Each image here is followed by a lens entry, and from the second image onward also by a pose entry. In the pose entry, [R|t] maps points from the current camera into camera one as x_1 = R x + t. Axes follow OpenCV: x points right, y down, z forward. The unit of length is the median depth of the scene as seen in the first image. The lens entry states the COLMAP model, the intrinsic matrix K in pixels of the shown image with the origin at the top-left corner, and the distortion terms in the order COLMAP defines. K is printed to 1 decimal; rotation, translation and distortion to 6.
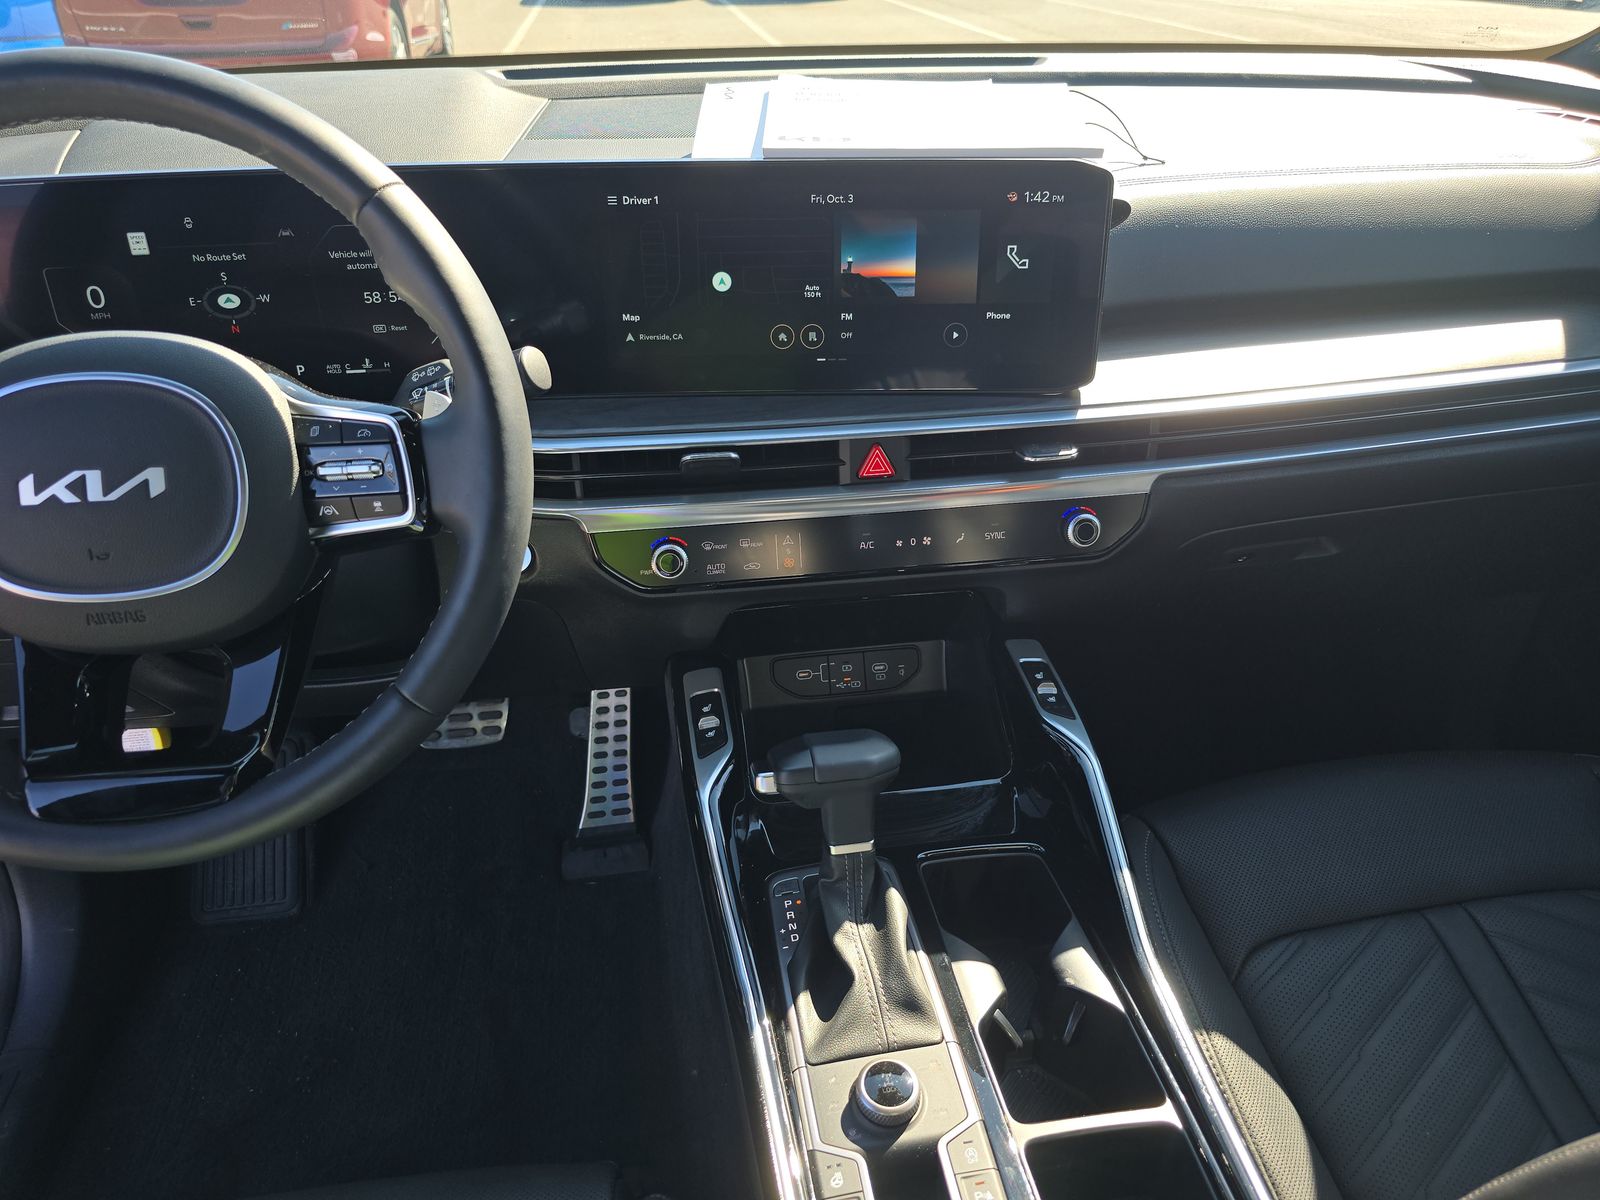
lens RADIAL K [[1157.8, 0, 801.9], [0, 1157.8, 616.7], [0, 0, 1]] dist [0.096814, -0.124843]
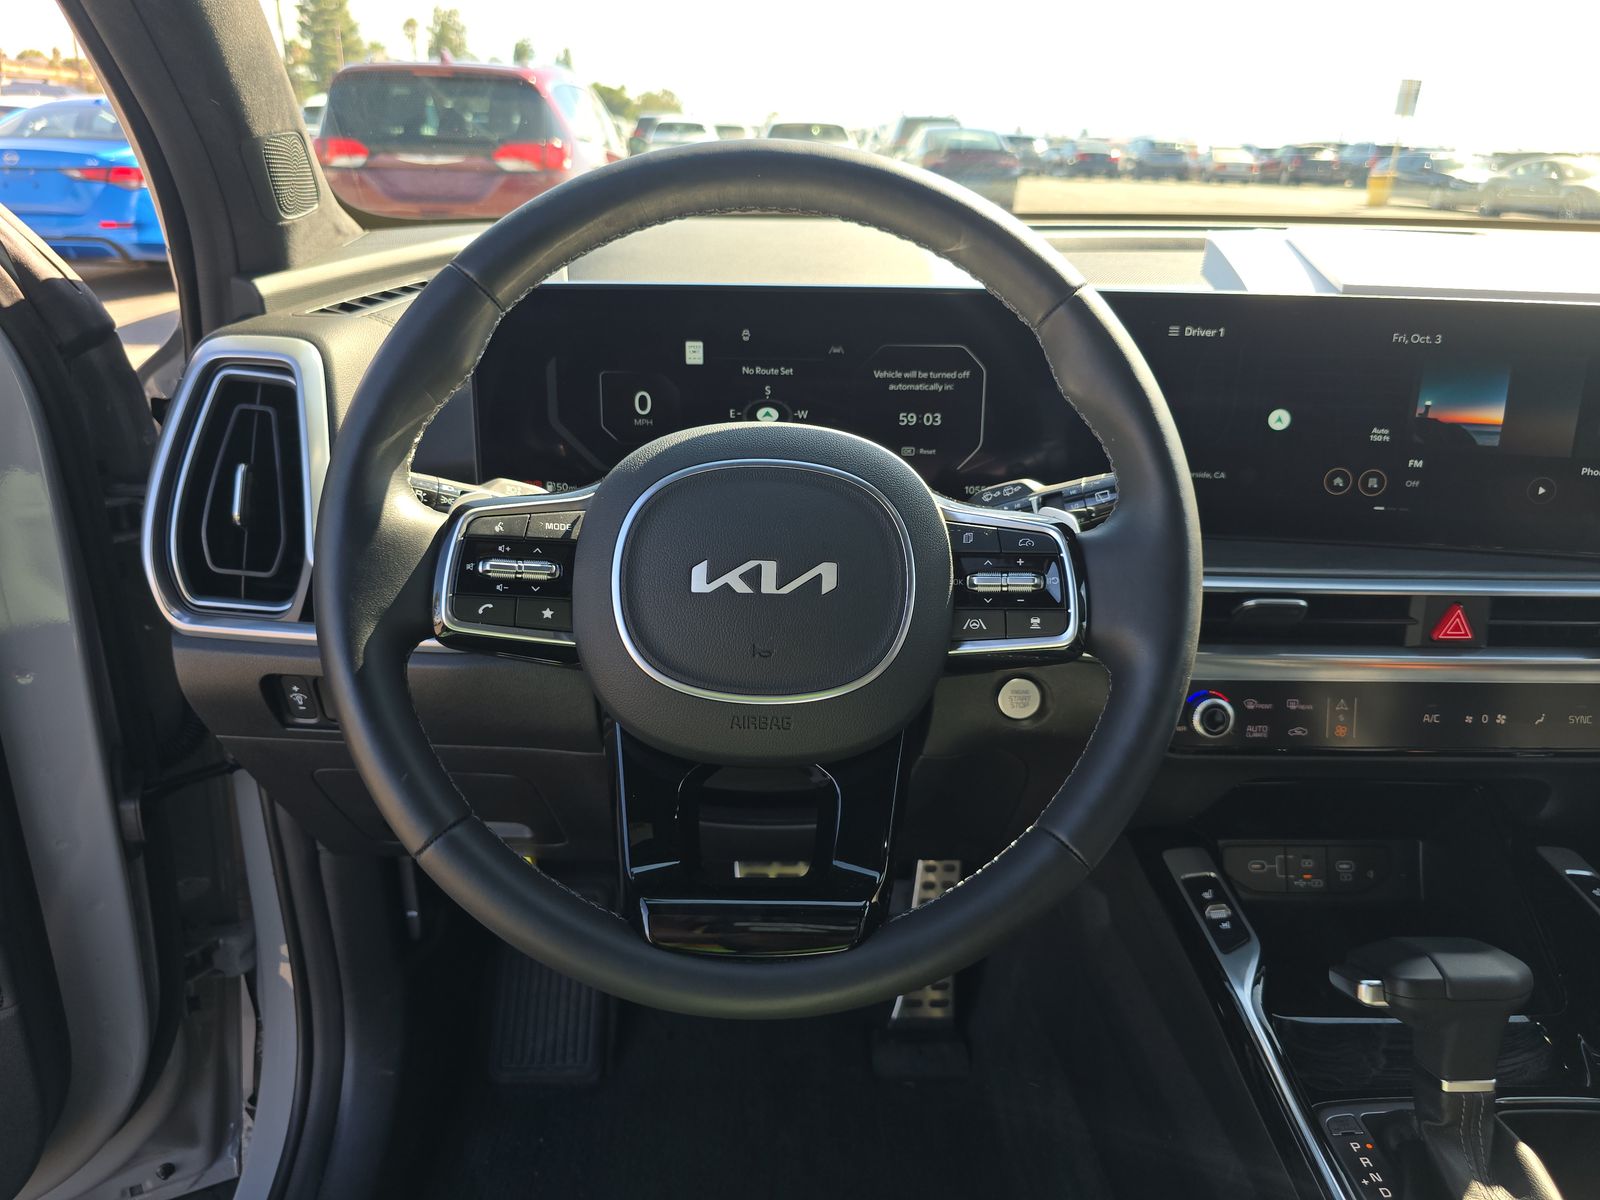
lens RADIAL K [[1183.1, 0, 803.5], [0, 1183.1, 601.3], [0, 0, 1]] dist [0.030758, -0.013572]
pose [[0.991949, 0.068052, -0.106799, -0.332947], [-0.085153, 0.982651, -0.164758, 0.040417], [0.093734, 0.172526, 0.980535, 0.070013]]
